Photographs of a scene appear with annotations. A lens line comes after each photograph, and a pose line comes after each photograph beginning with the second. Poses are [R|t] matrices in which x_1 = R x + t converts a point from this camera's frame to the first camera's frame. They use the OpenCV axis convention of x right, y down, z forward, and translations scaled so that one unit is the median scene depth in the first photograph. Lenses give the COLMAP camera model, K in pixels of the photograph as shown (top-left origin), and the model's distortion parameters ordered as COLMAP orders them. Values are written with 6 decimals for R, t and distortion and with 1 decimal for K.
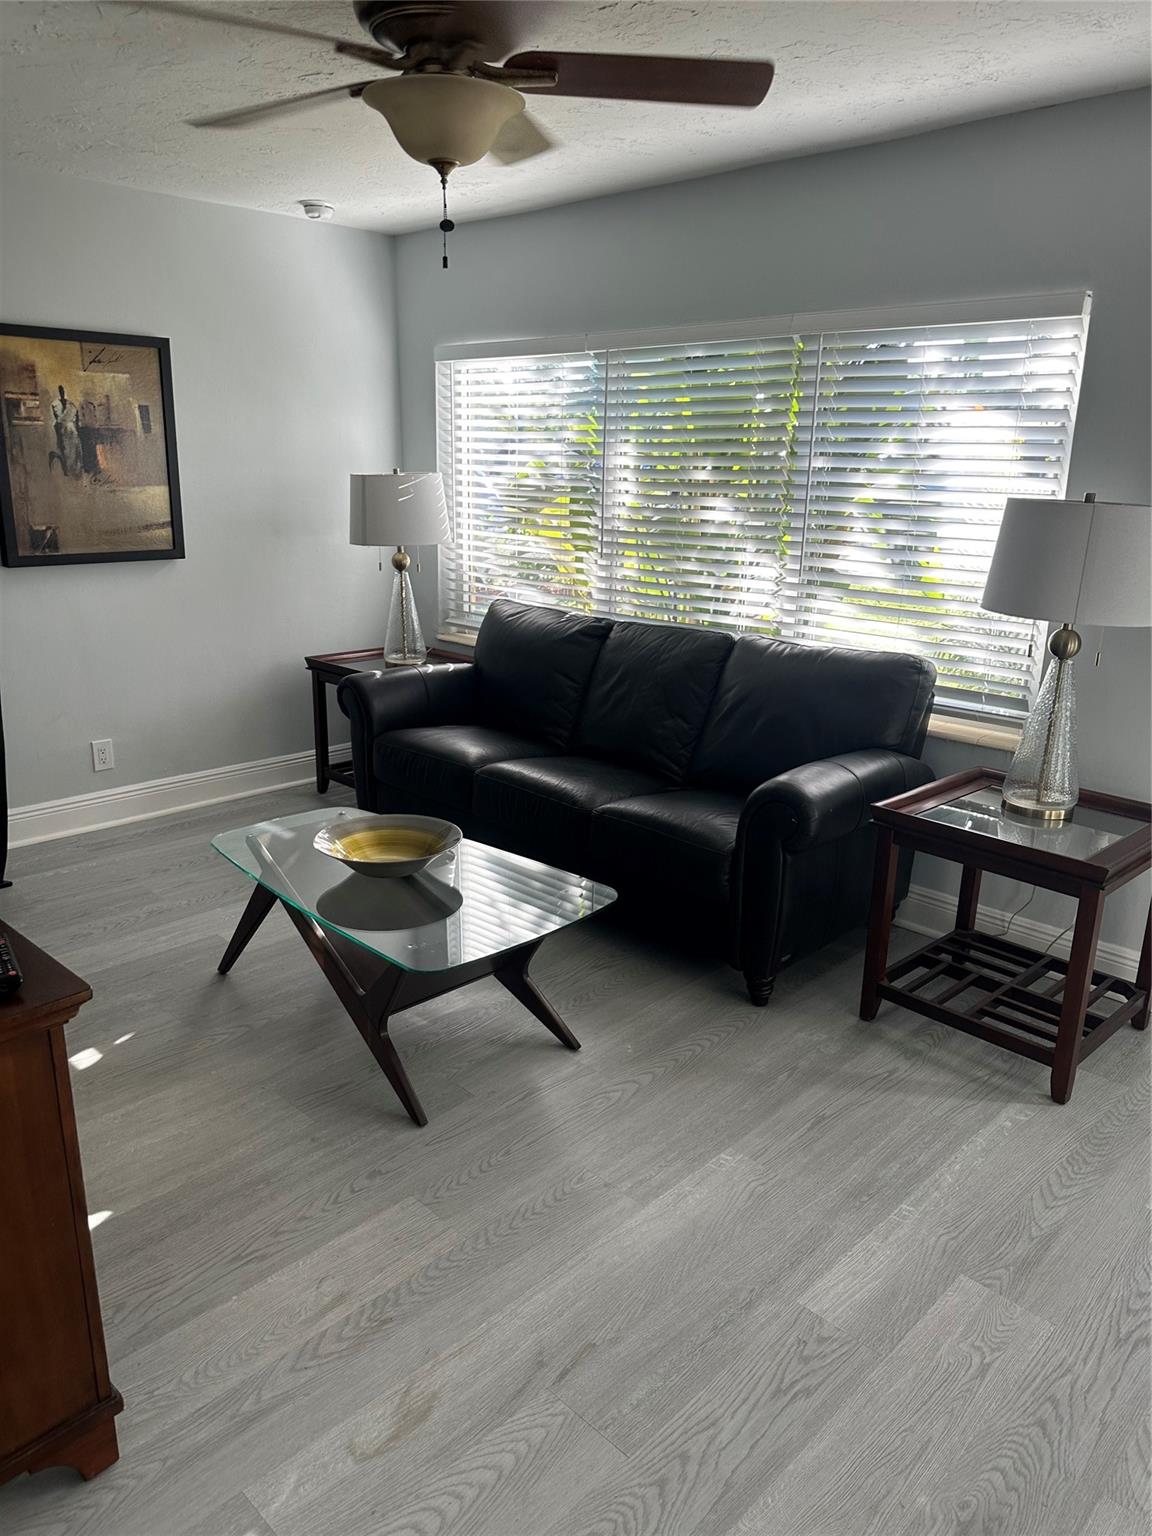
lens RADIAL K [[1068.9, 0, 576.0], [0, 1068.9, 768.0], [0, 0, 1]] dist [0.094994, -0.154062]
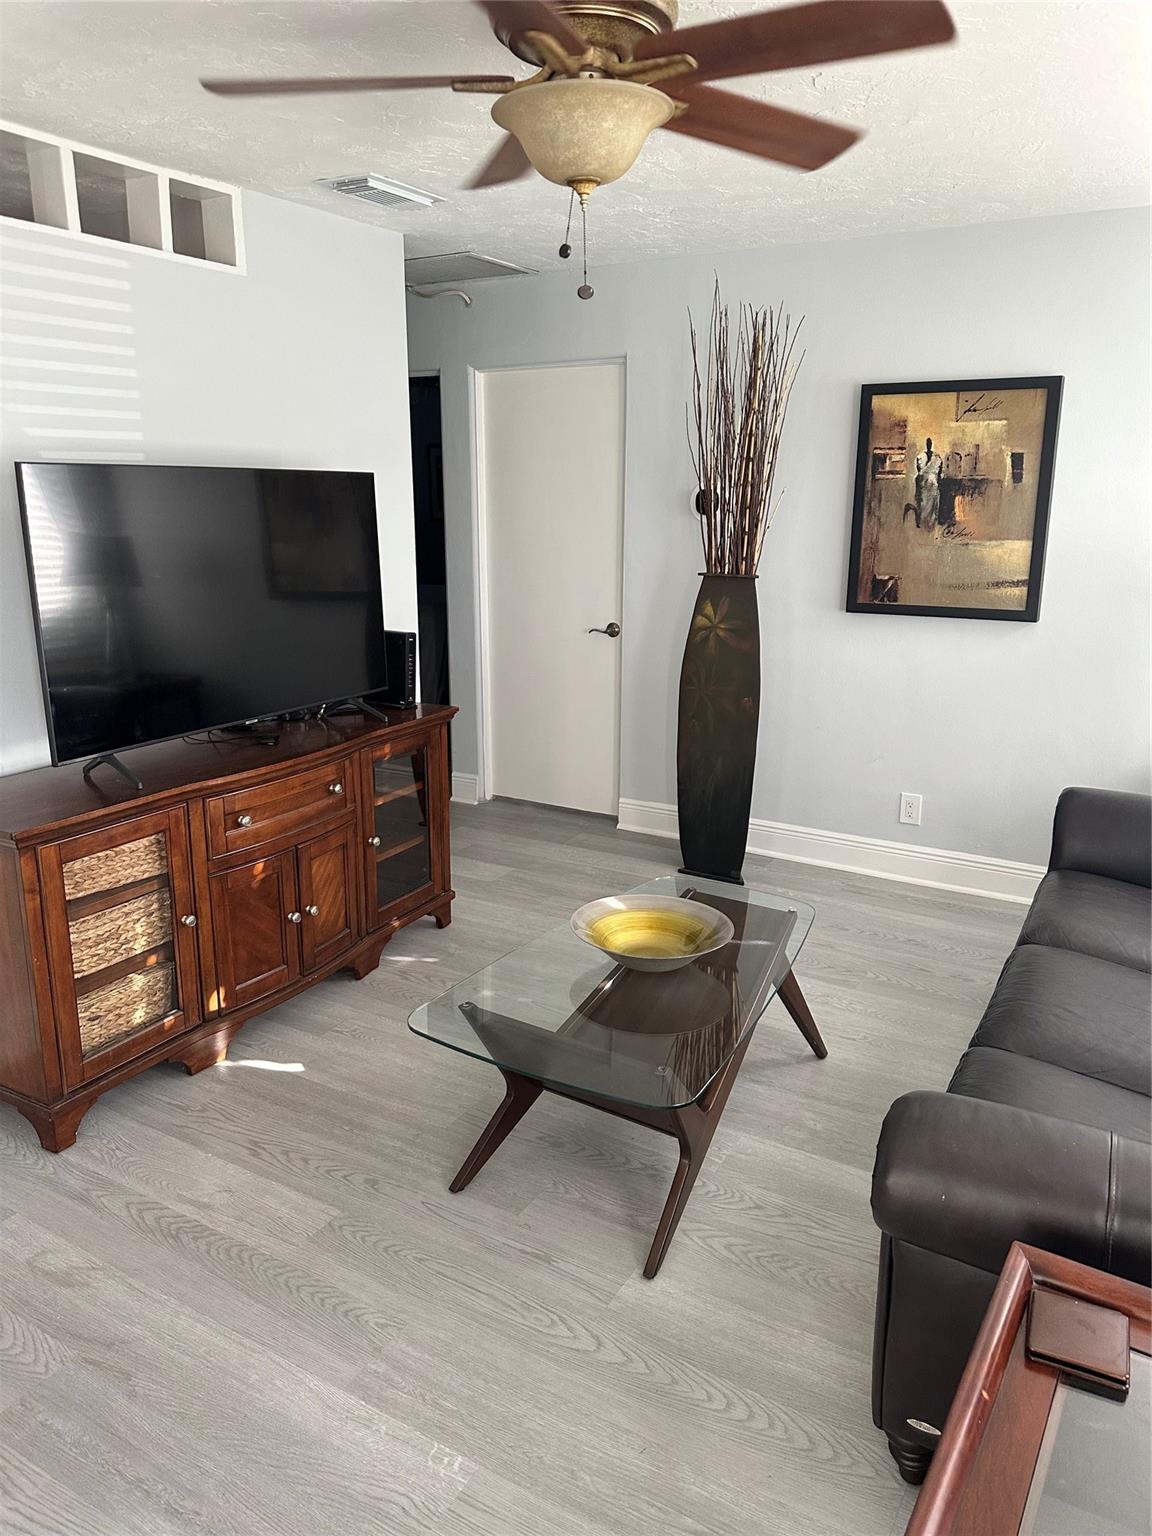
lens RADIAL K [[1087.3, 0, 576.0], [0, 1087.3, 768.0], [0, 0, 1]] dist [0.005386, -0.009252]
pose [[0.243824, 0.224357, -0.943511, 0.454338], [-0.268156, 0.950541, 0.156731, -0.133371], [0.932010, 0.214794, 0.291927, 0.467418]]
